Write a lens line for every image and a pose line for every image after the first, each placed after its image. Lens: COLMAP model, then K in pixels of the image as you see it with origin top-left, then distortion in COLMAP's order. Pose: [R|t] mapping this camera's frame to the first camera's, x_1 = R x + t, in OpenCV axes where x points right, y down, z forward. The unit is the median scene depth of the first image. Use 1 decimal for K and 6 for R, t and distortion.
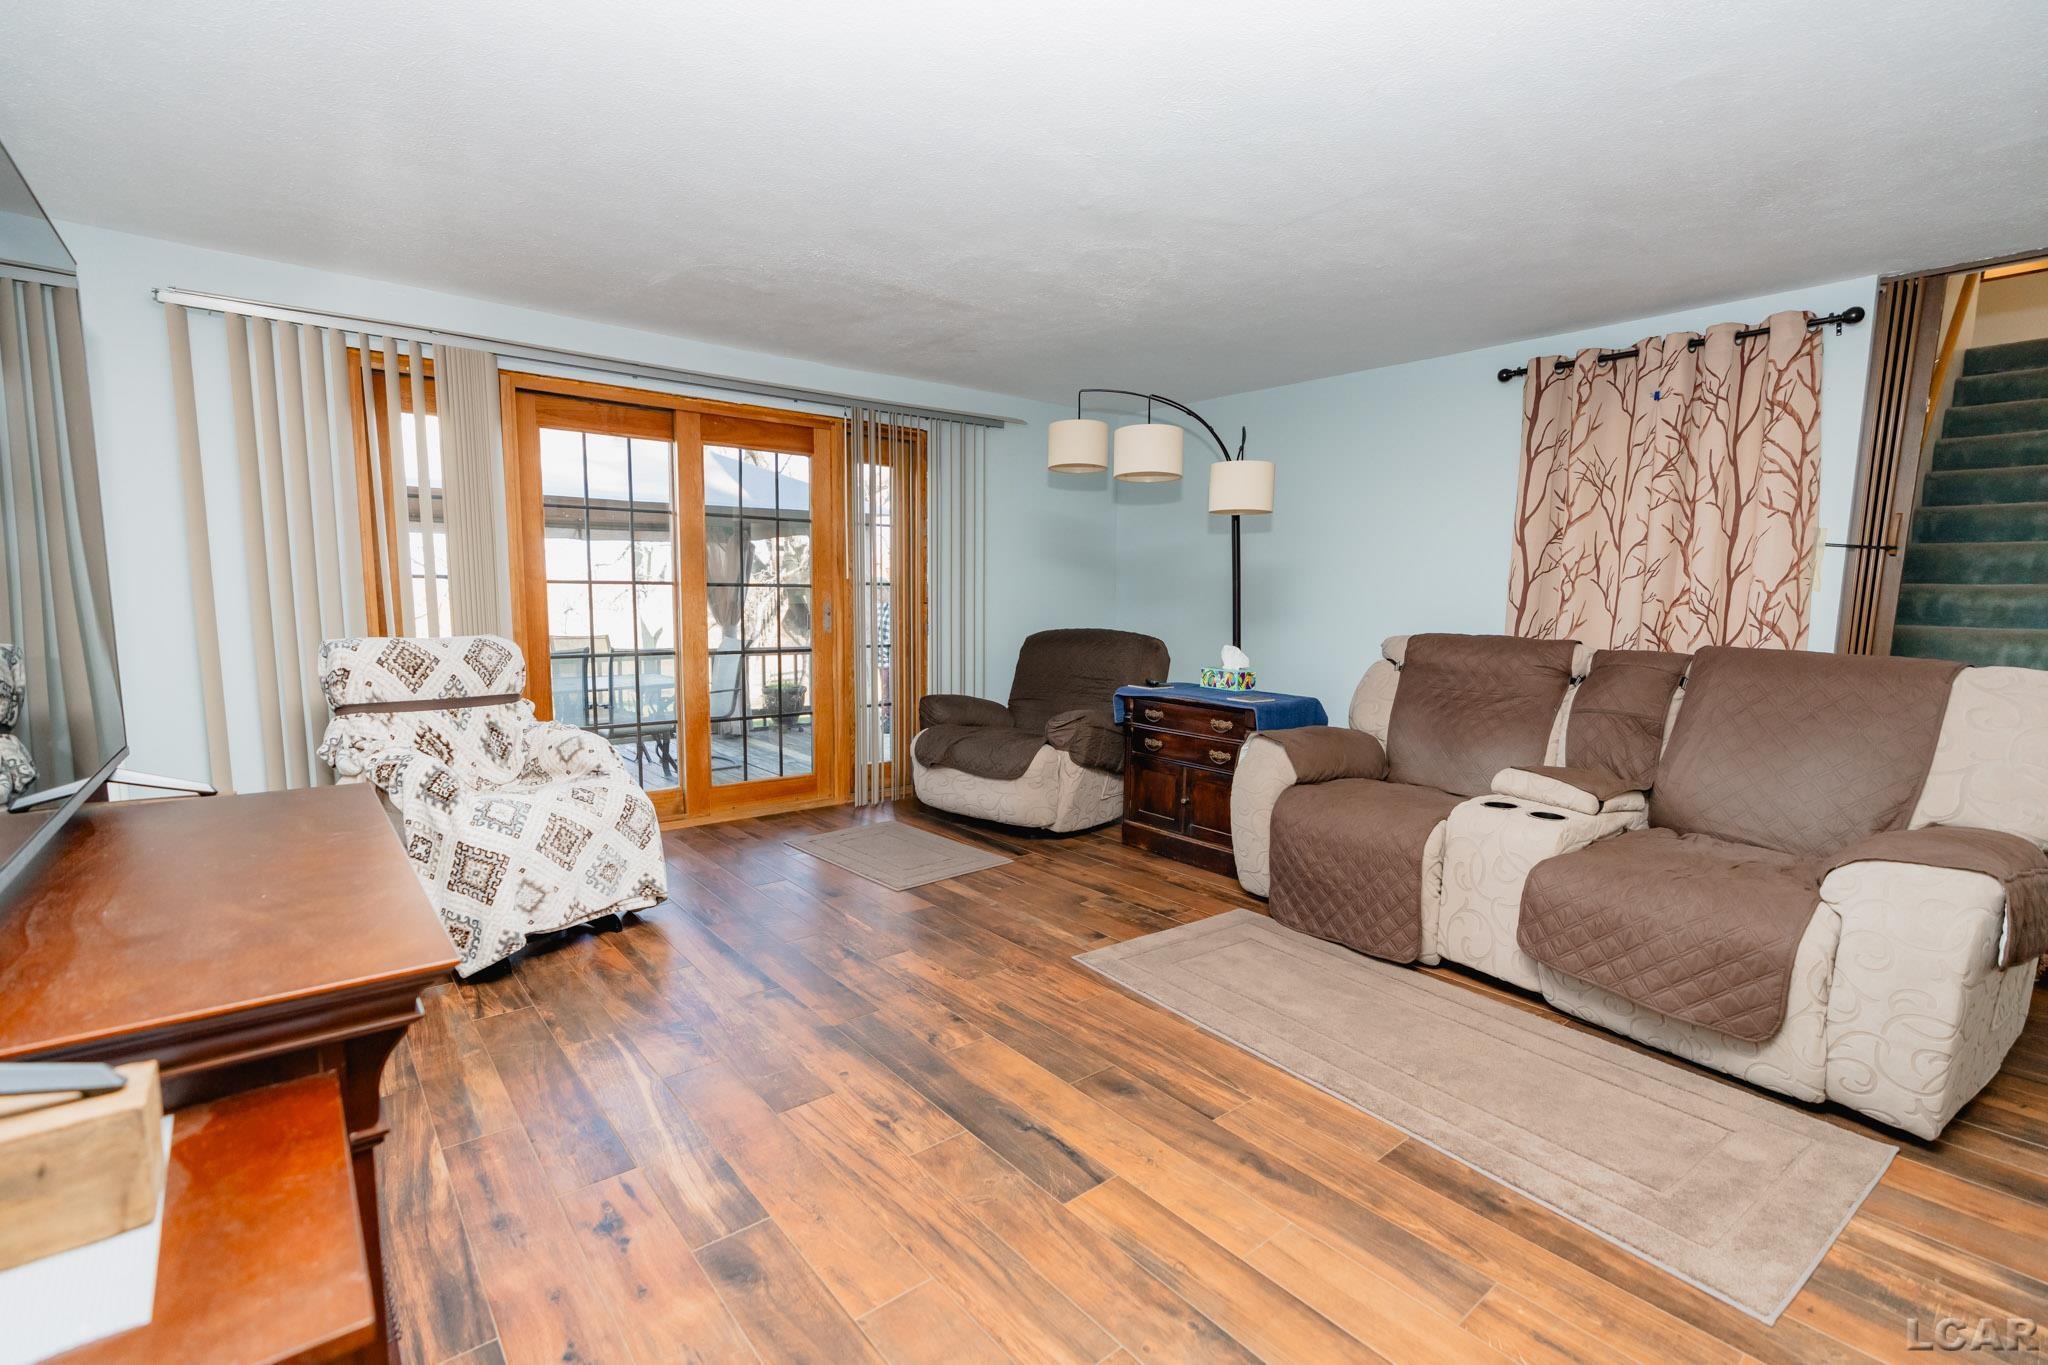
lens RADIAL K [[913.2, 0, 1024.0], [0, 913.2, 682.5], [0, 0, 1]] dist [-0.007540, 0.000698]
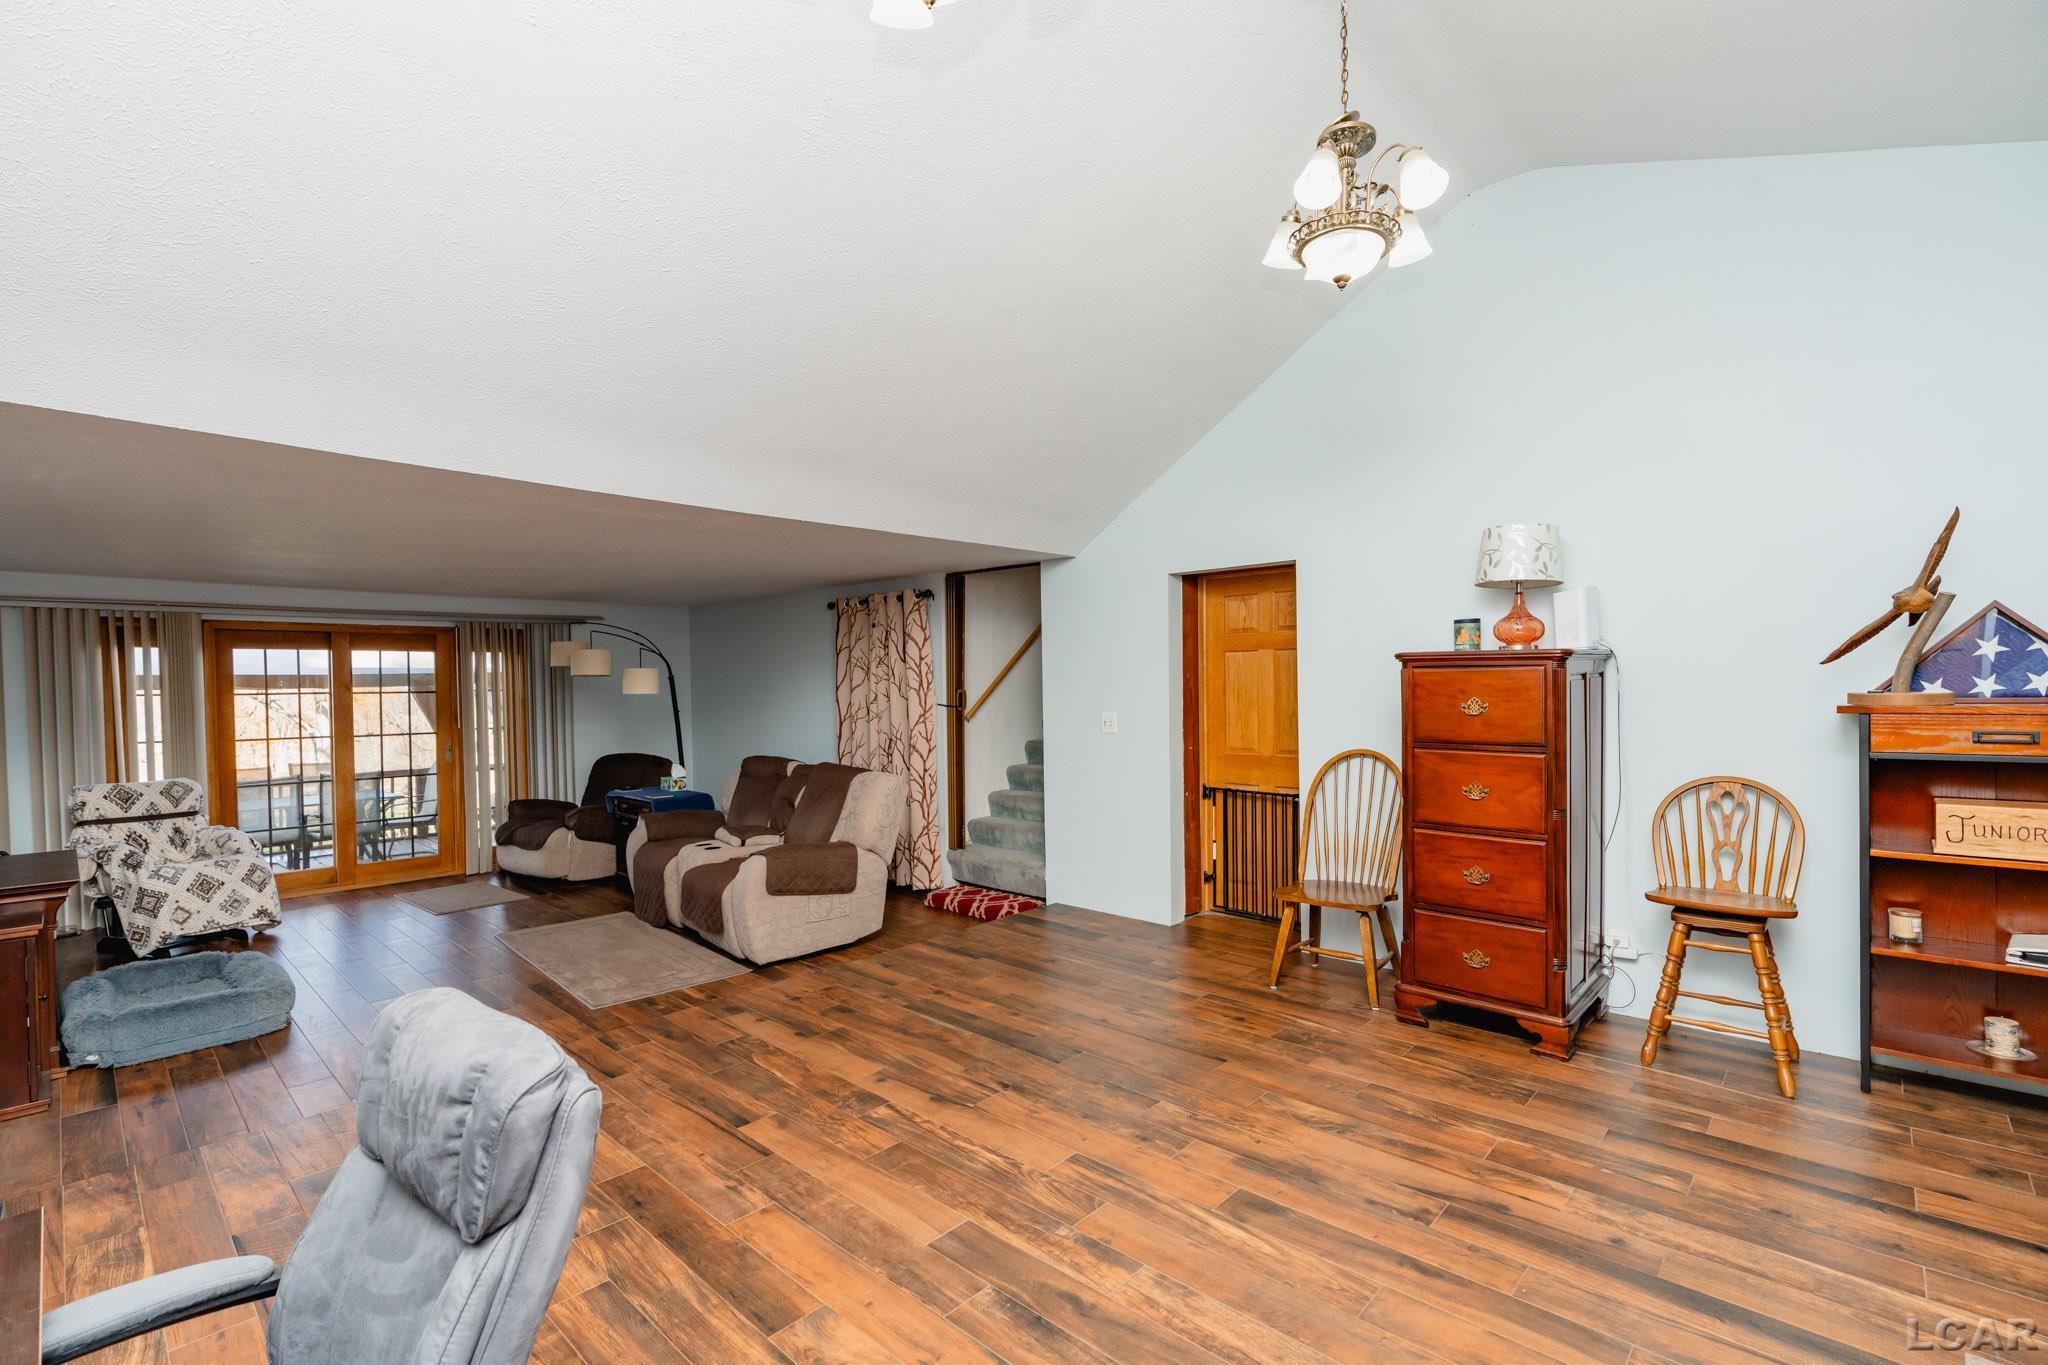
lens RADIAL K [[913.2, 0, 1024.0], [0, 913.2, 682.5], [0, 0, 1]] dist [-0.007540, 0.000698]
pose [[0.990990, -0.026194, 0.131347, 0.864085], [0.038633, 0.994910, -0.093066, -0.009622], [-0.128241, 0.097302, 0.986958, -1.031911]]
